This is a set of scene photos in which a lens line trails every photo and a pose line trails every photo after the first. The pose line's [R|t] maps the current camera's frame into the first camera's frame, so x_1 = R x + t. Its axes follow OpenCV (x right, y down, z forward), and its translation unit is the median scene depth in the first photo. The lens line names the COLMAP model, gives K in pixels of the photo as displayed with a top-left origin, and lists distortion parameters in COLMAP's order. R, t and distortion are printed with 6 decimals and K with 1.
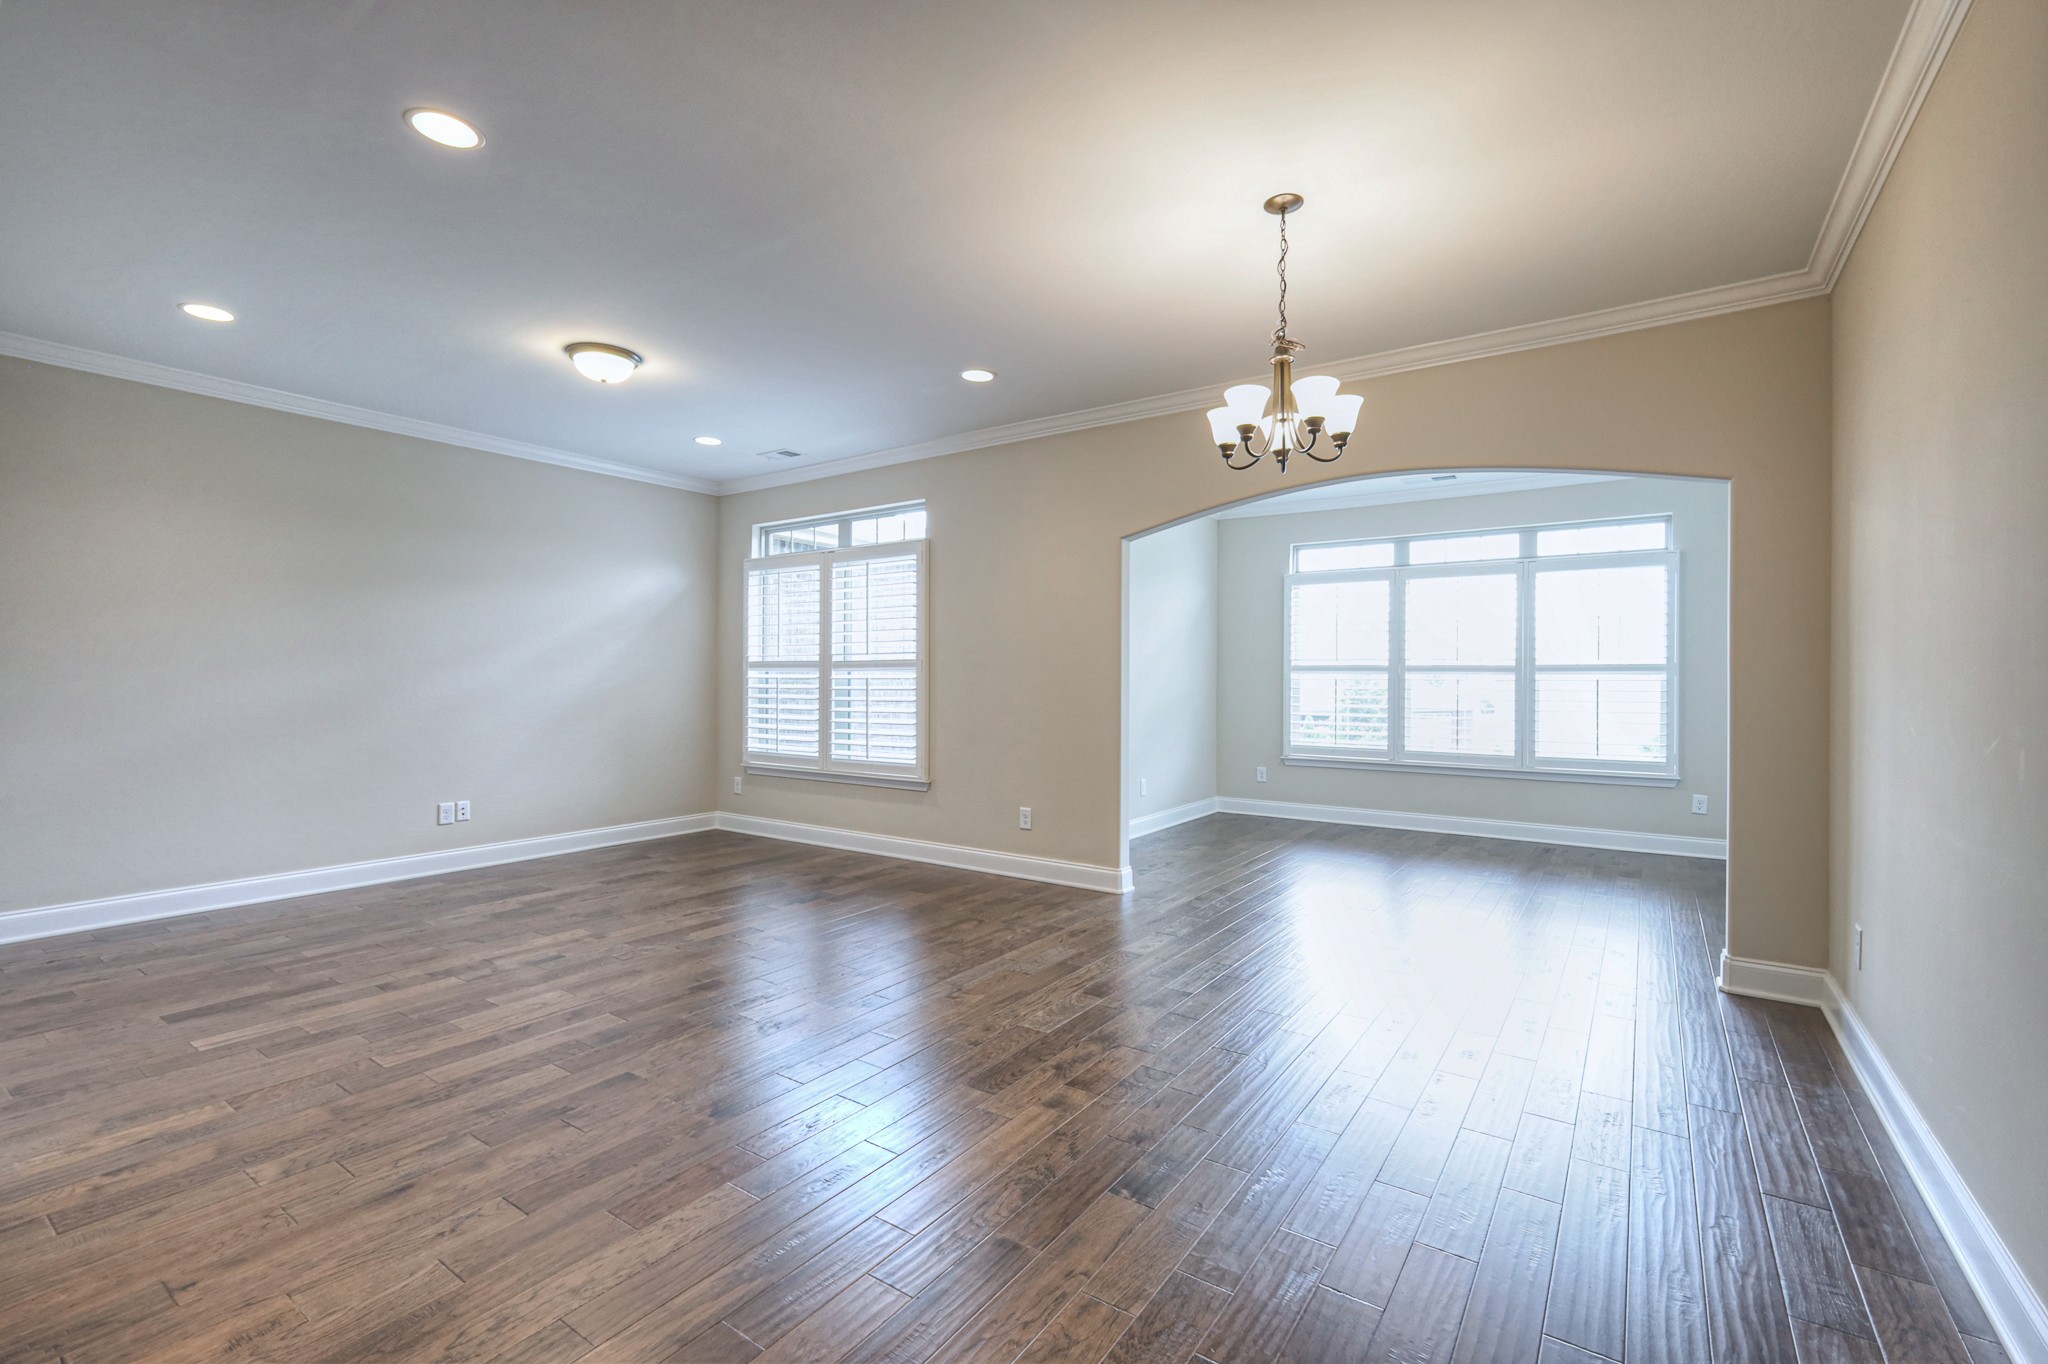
lens RADIAL K [[890.3, 0, 1019.8], [0, 890.3, 680.0], [0, 0, 1]] dist [-0.002527, 0.001755]
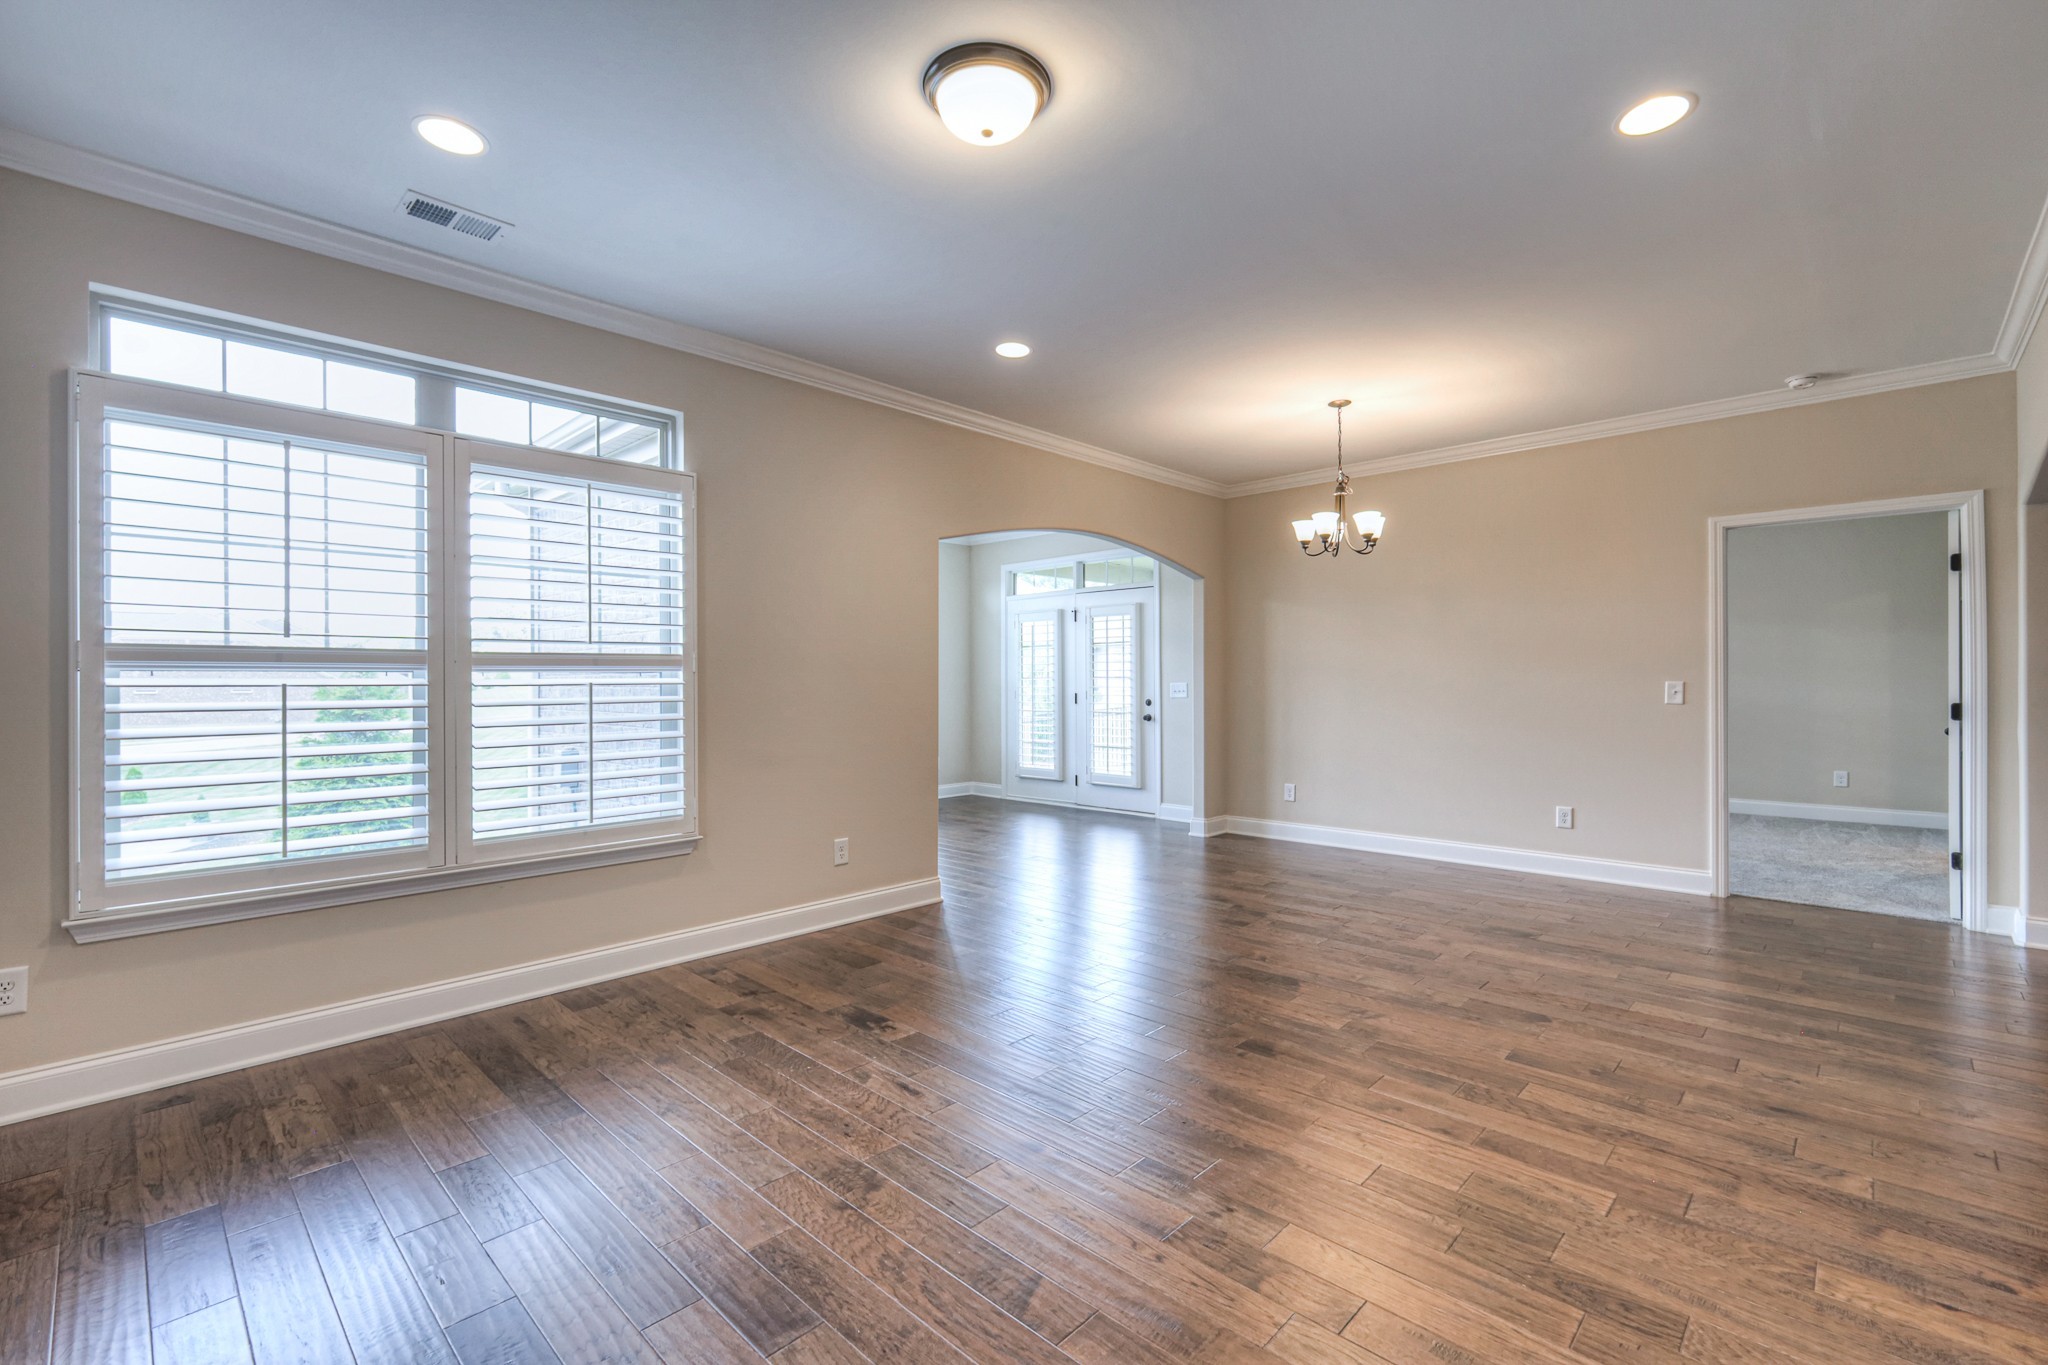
lens RADIAL K [[890.3, 0, 1028.0], [0, 890.3, 677.6], [0, 0, 1]] dist [-0.002527, 0.001755]
pose [[0.152950, 0.000139, 0.988234, -0.721091], [0.006184, 0.999980, -0.001097, -0.003513], [-0.988215, 0.006279, 0.152946, 0.644754]]
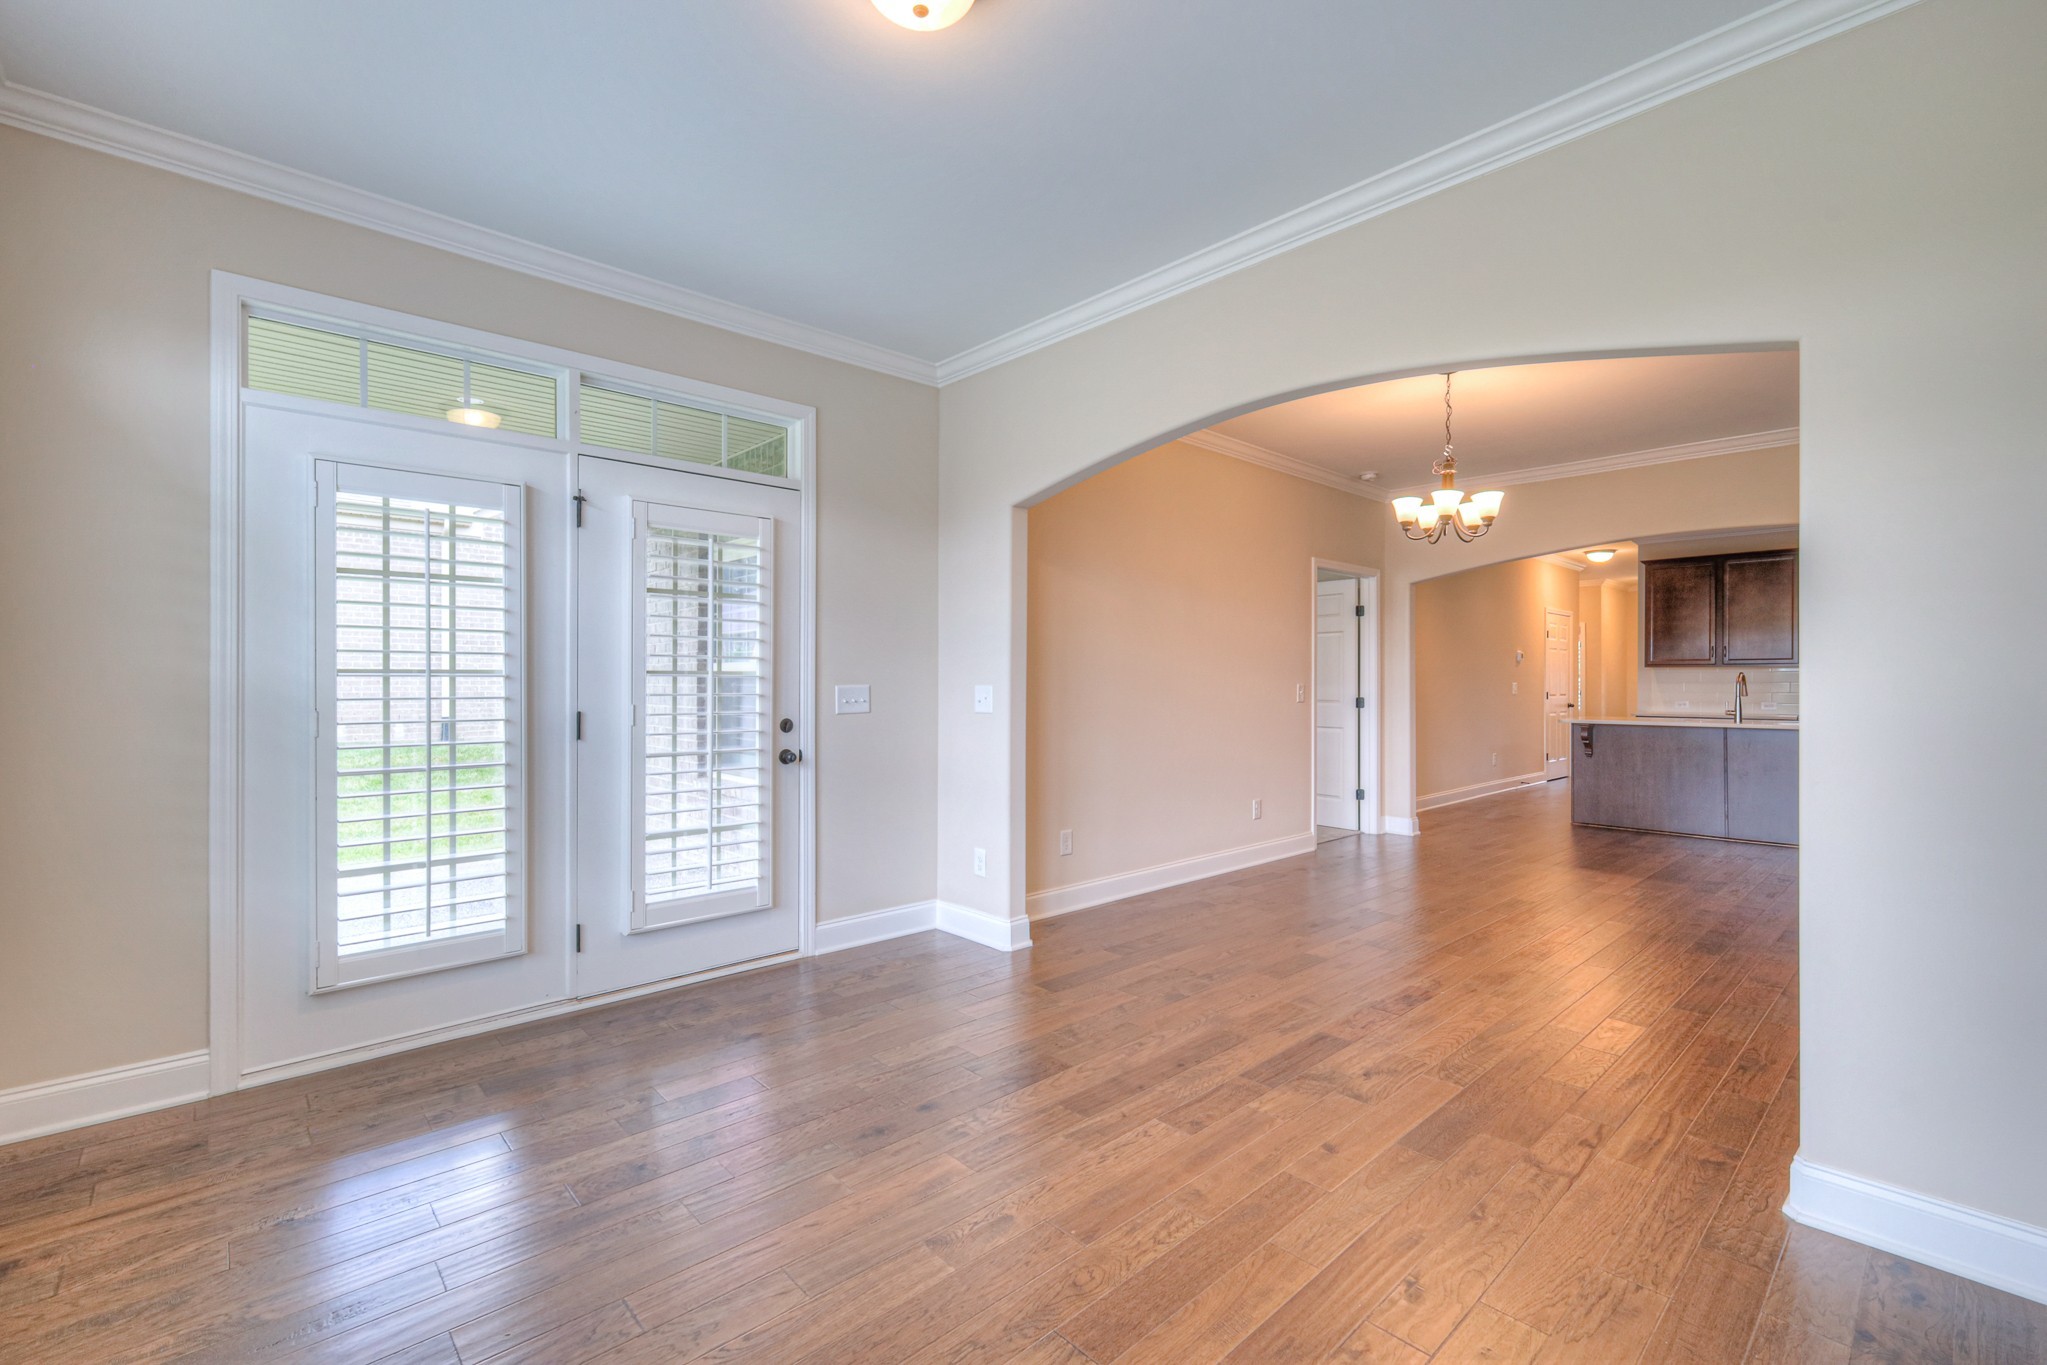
lens RADIAL K [[889.8, 0, 1034.3], [0, 889.8, 684.5], [0, 0, 1]] dist [-0.002527, 0.001755]
pose [[-0.977652, -0.002018, 0.210219, 0.316608], [-0.001550, 0.999996, 0.002392, 0.001506], [-0.210223, 0.002013, -0.977651, 1.271399]]
